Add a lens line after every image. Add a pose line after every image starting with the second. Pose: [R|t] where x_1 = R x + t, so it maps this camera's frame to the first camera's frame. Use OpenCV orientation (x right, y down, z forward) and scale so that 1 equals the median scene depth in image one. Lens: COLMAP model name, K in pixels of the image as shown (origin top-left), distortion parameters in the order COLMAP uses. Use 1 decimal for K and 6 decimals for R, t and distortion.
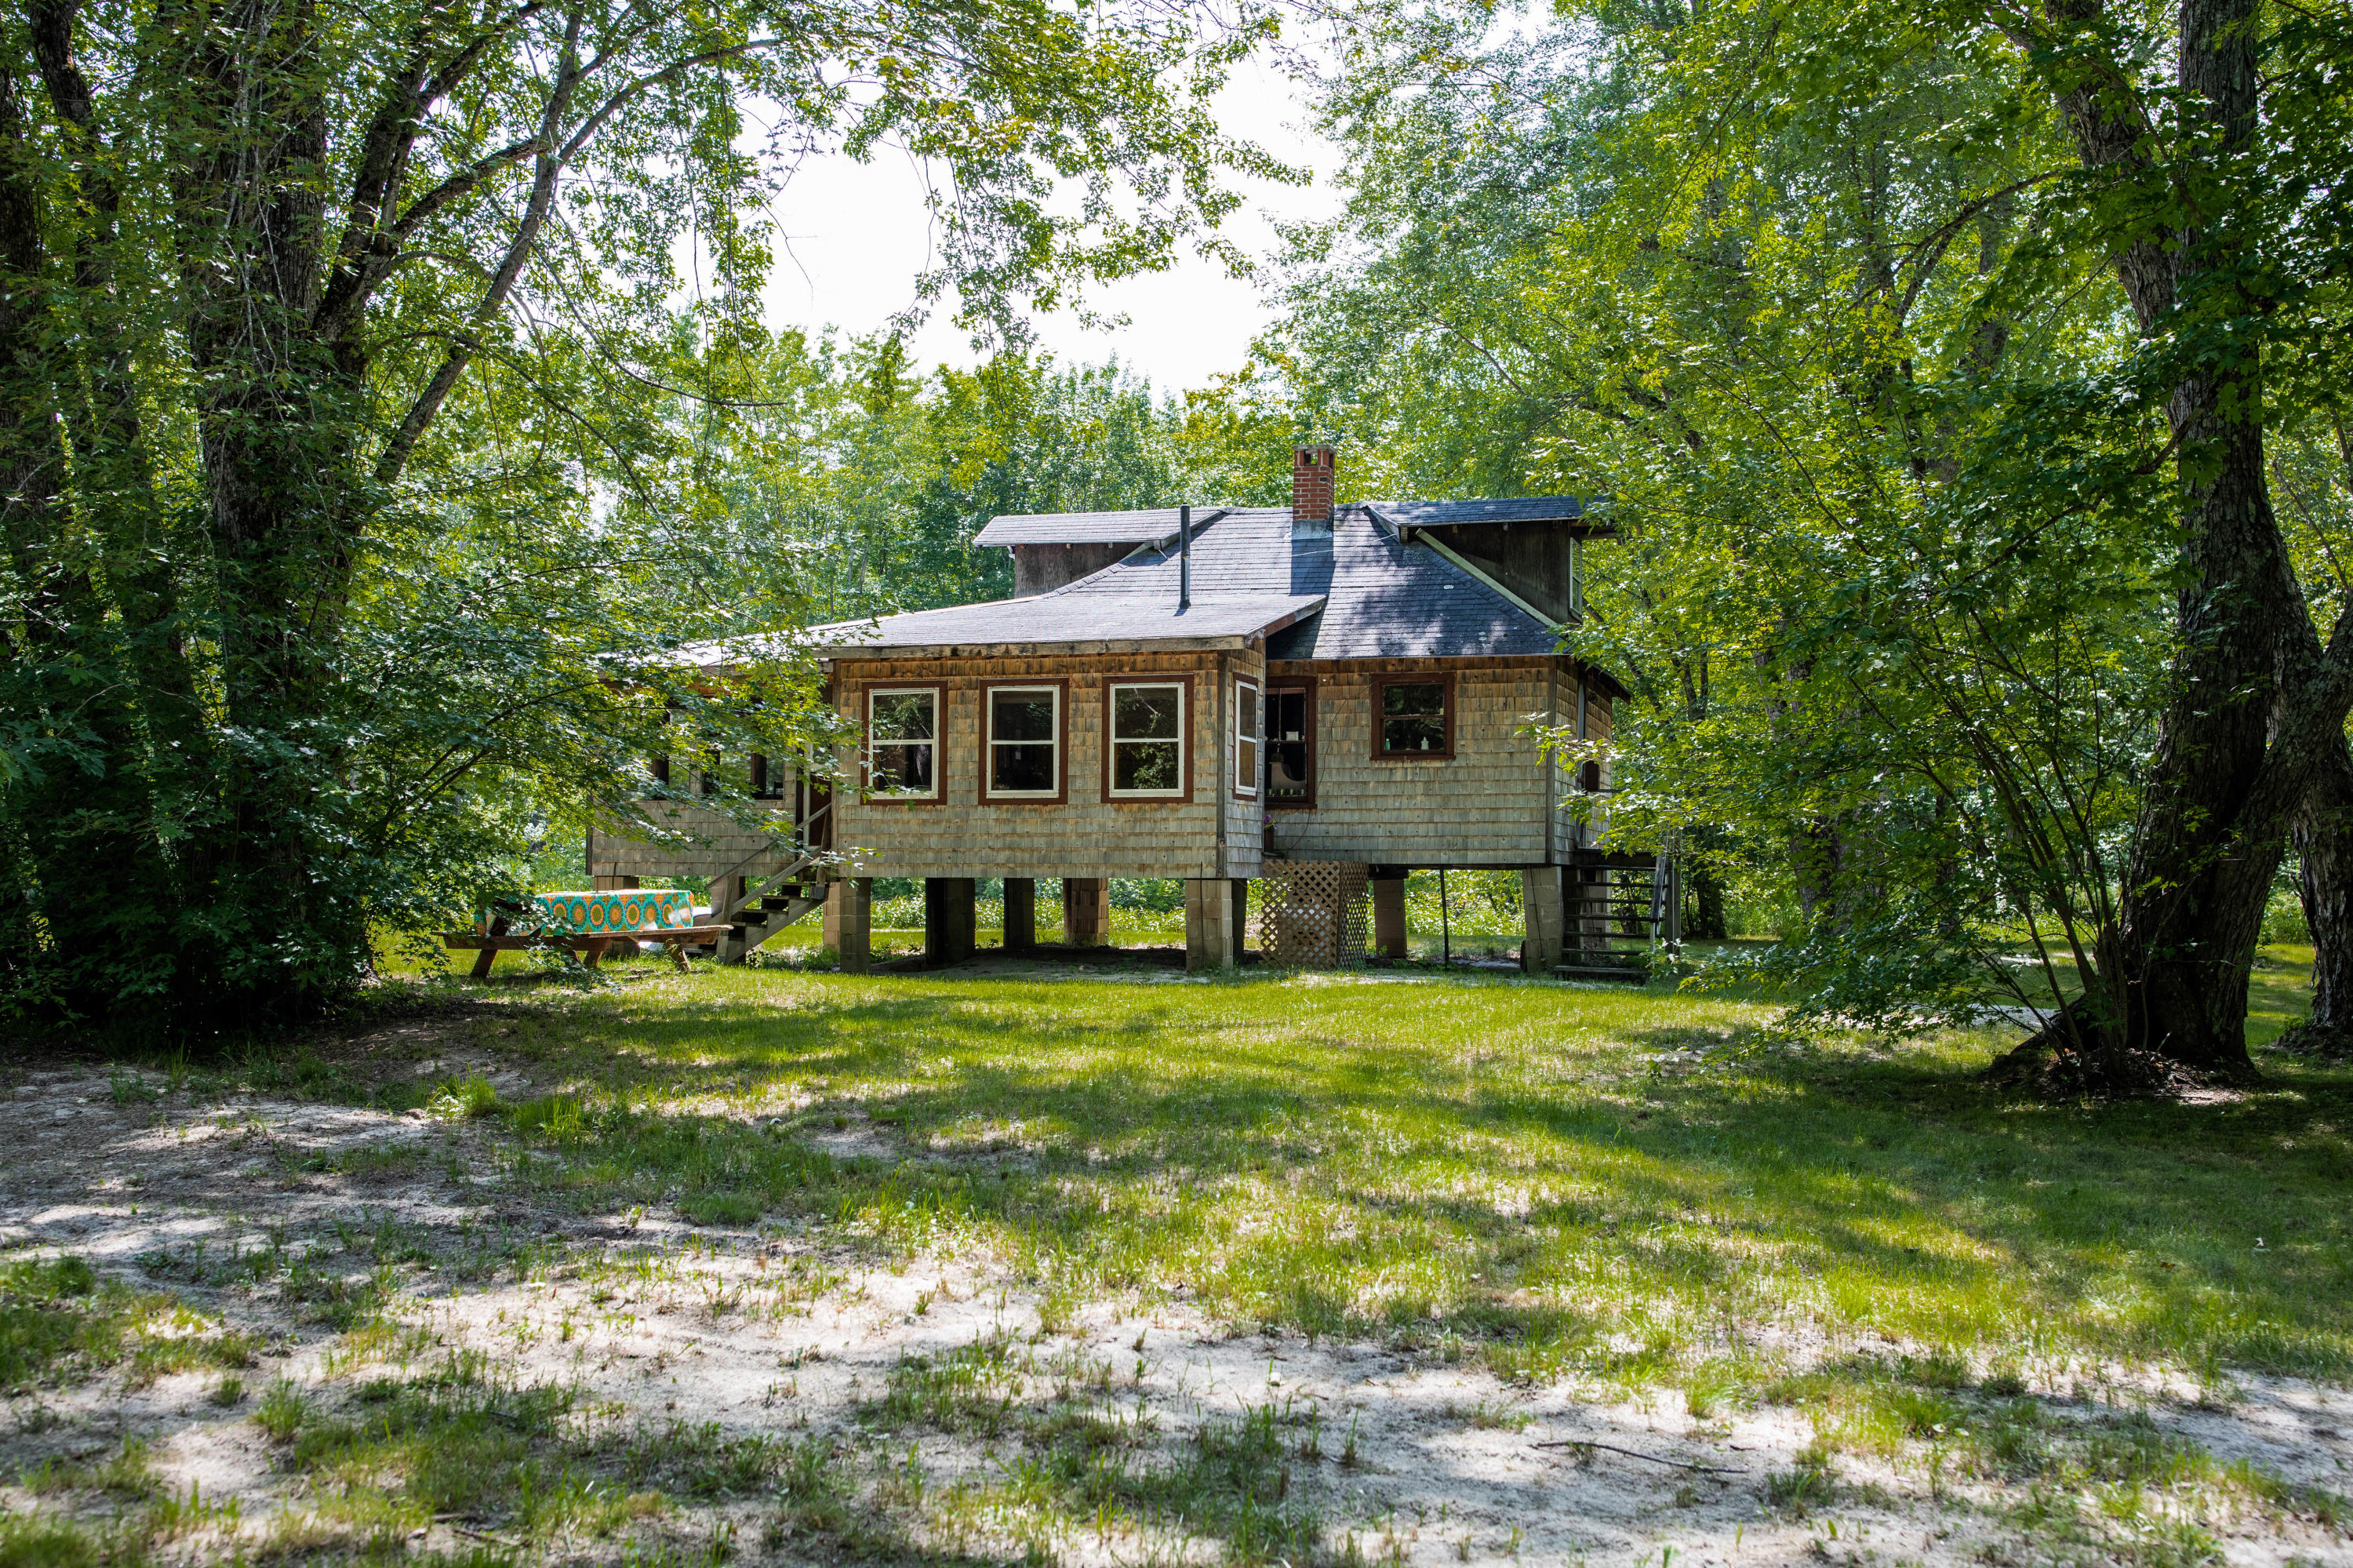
lens RADIAL K [[2302.8, 0, 1151.3], [0, 2302.8, 786.2], [0, 0, 1]] dist [0.007371, -0.016539]
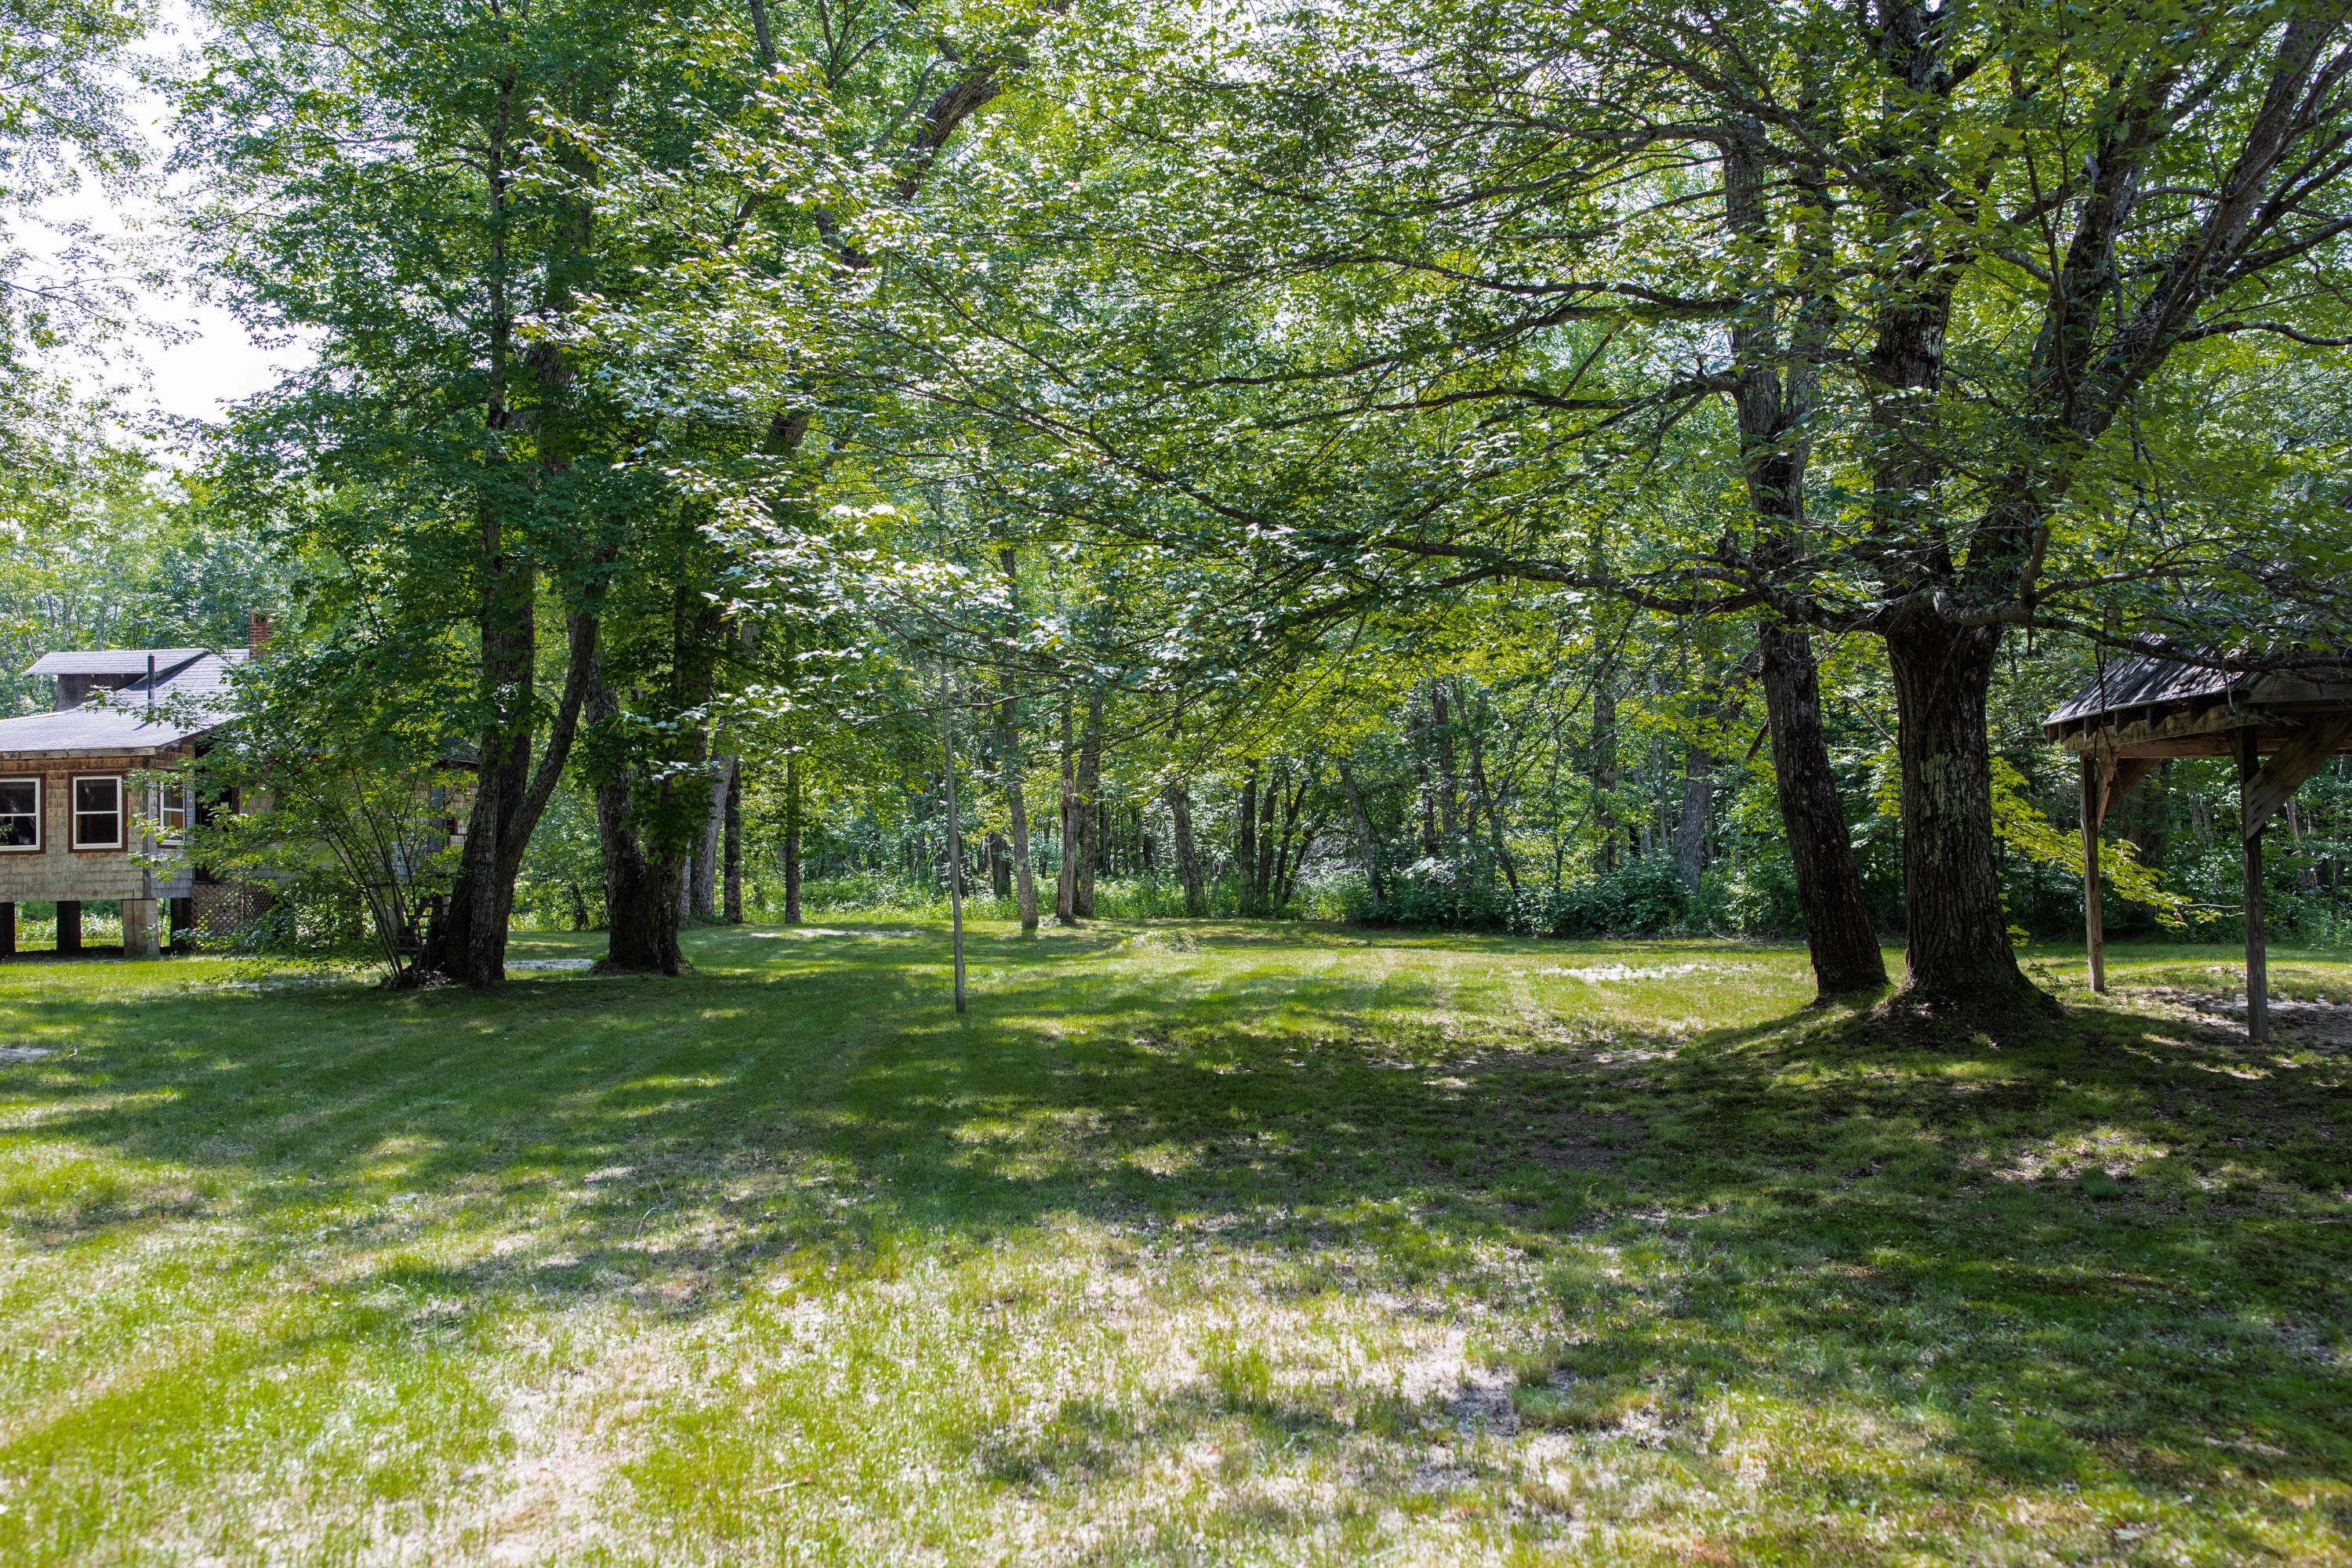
lens RADIAL K [[2301.7, 0, 1150.9], [0, 2301.7, 786.2], [0, 0, 1]] dist [0.007371, -0.016539]
pose [[0.975582, -0.013967, 0.219189, 0.353028], [0.014856, 0.999887, -0.002407, -0.023157], [-0.219130, 0.005605, 0.975679, -0.690408]]
